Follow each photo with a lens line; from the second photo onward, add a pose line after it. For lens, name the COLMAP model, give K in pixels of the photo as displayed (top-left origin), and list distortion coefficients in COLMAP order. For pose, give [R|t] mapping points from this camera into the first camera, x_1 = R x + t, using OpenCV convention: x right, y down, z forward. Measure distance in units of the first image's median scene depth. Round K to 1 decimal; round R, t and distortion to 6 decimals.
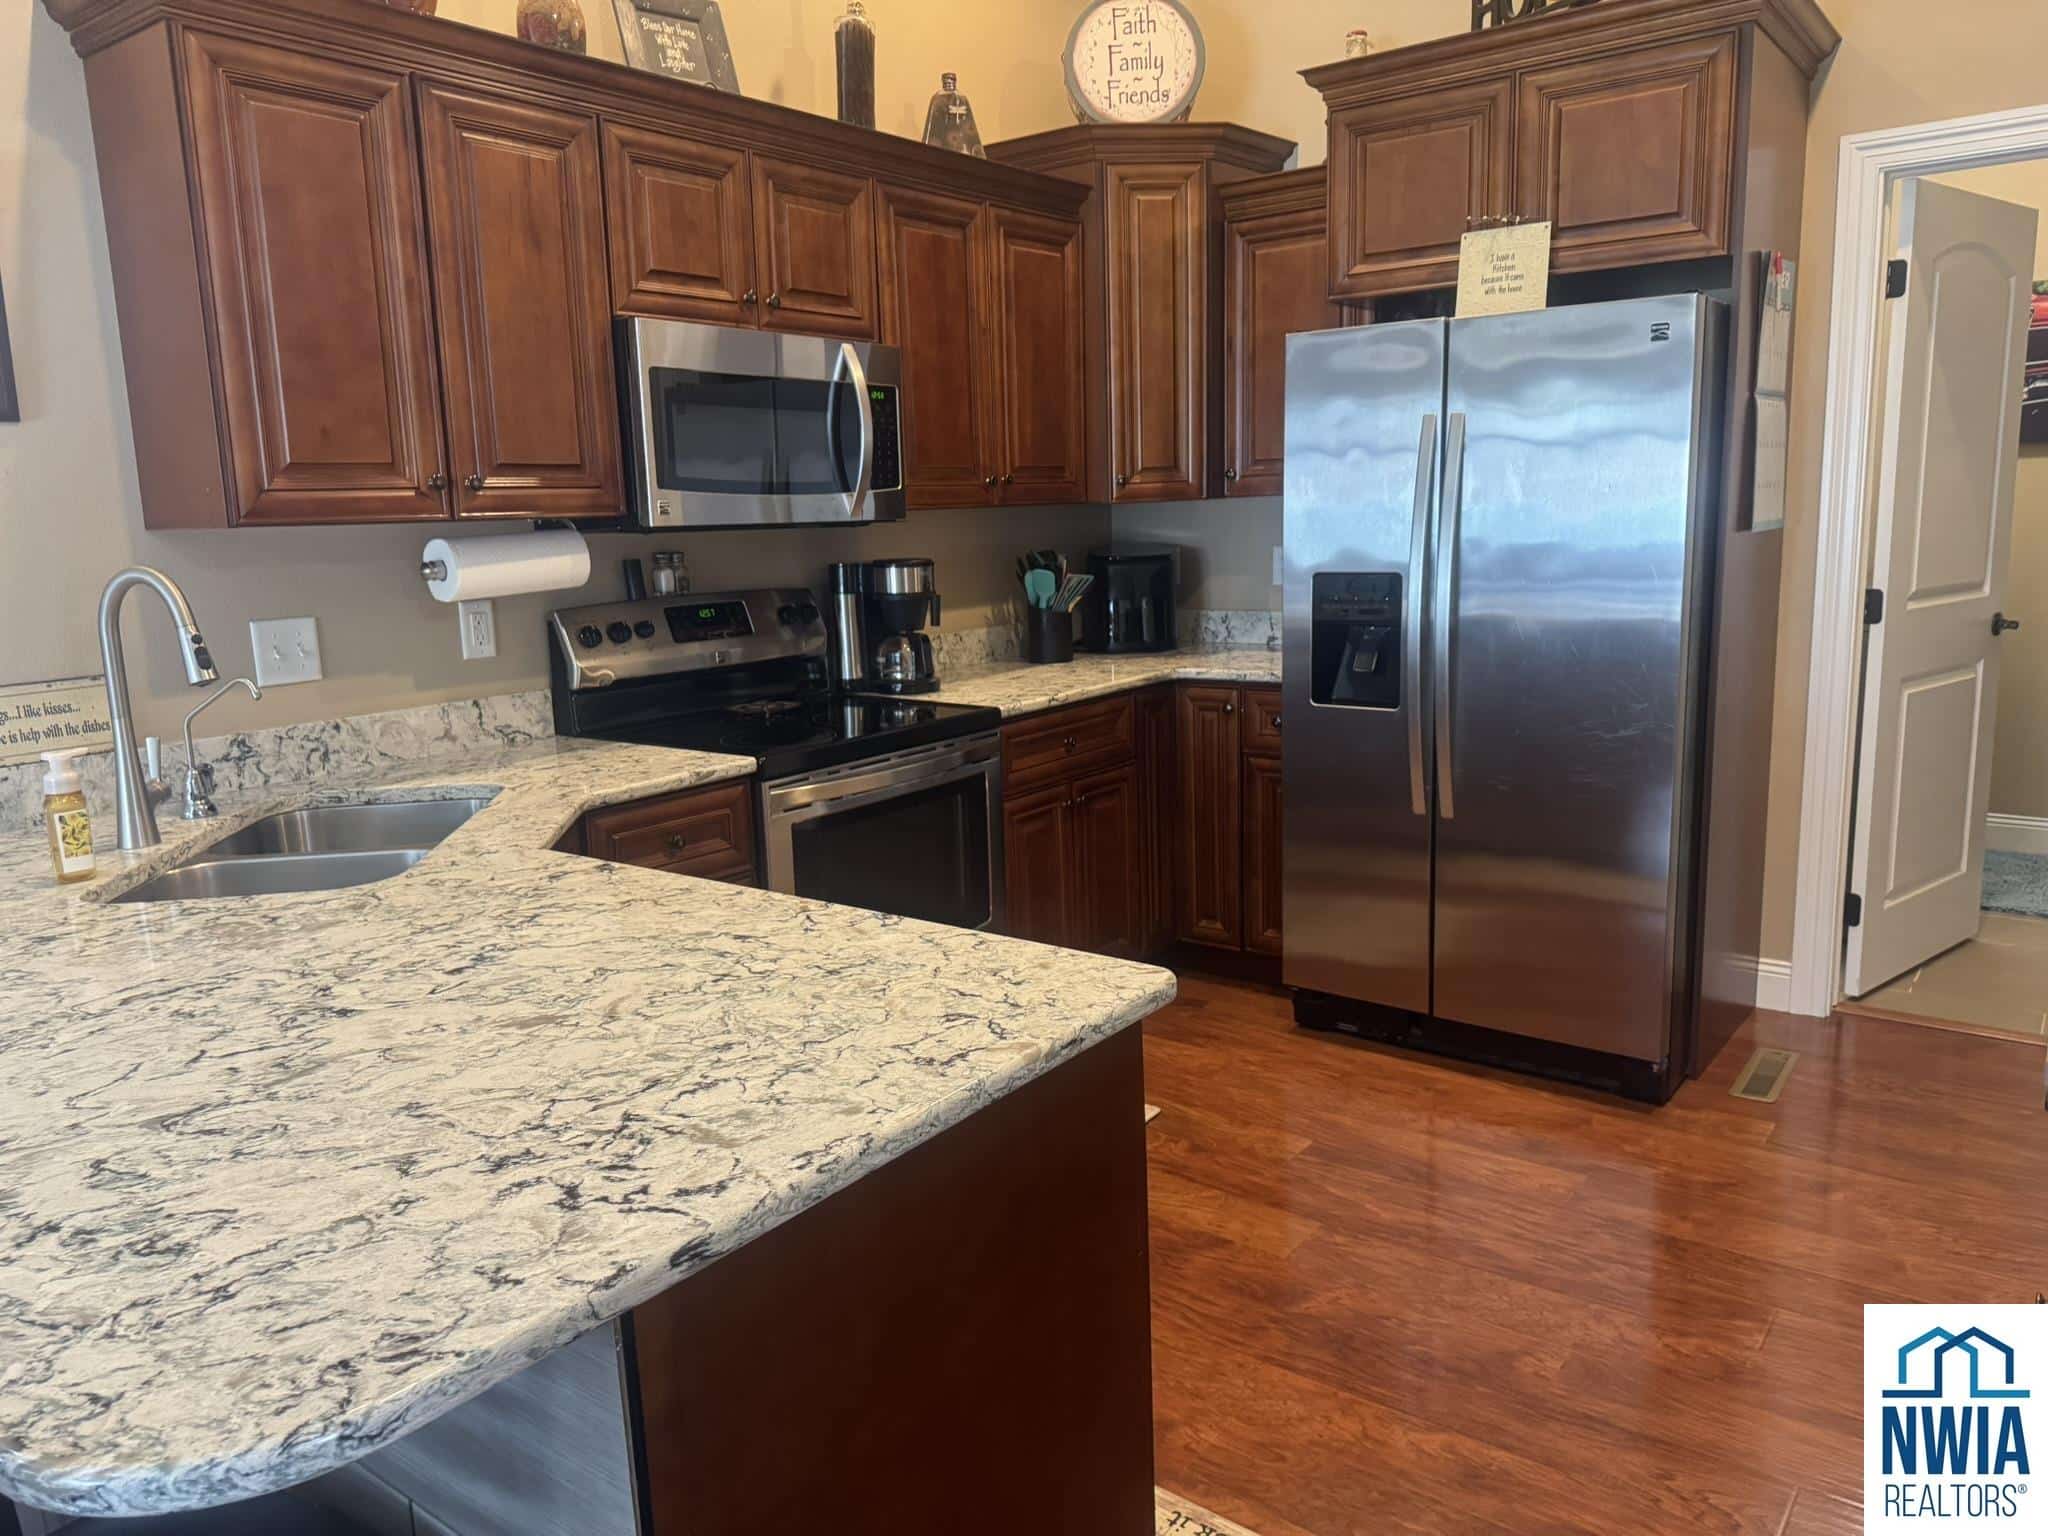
lens RADIAL K [[1451.8, 0, 1018.9], [0, 1451.8, 655.5], [0, 0, 1]] dist [0.061974, -0.070102]
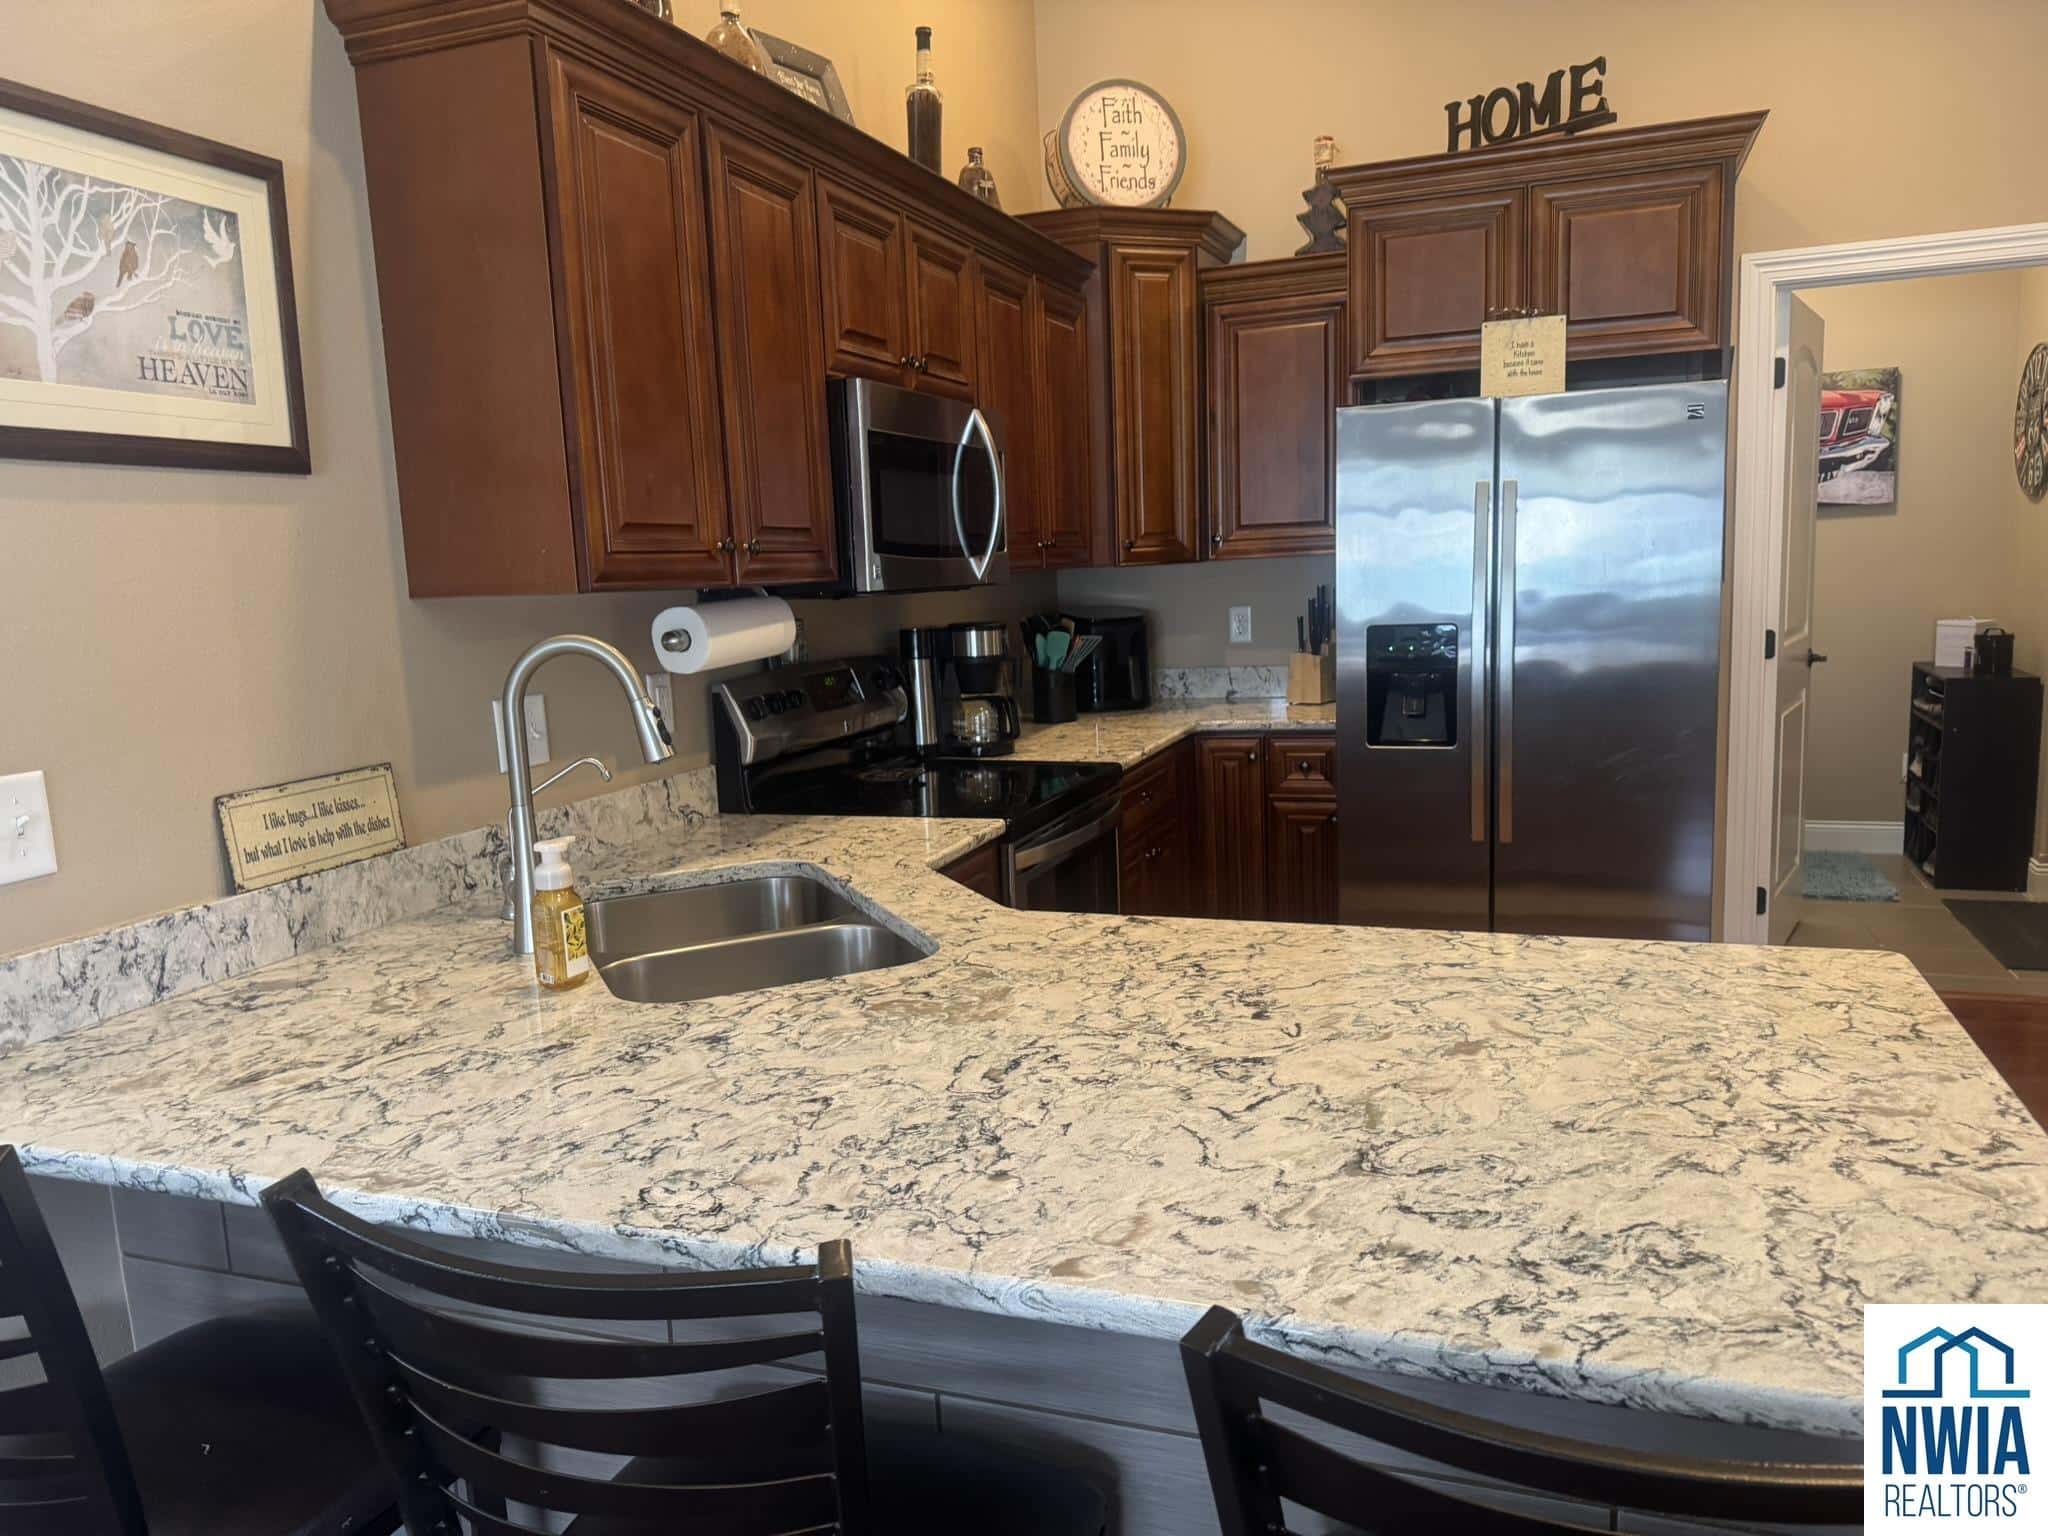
lens RADIAL K [[1451.8, 0, 962.3], [0, 1451.8, 691.0], [0, 0, 1]] dist [0.061974, -0.070102]
pose [[0.955699, -0.035124, 0.292243, -0.476218], [0.043489, 0.998808, -0.022175, 0.003119], [-0.291116, 0.033902, 0.956087, 0.054140]]
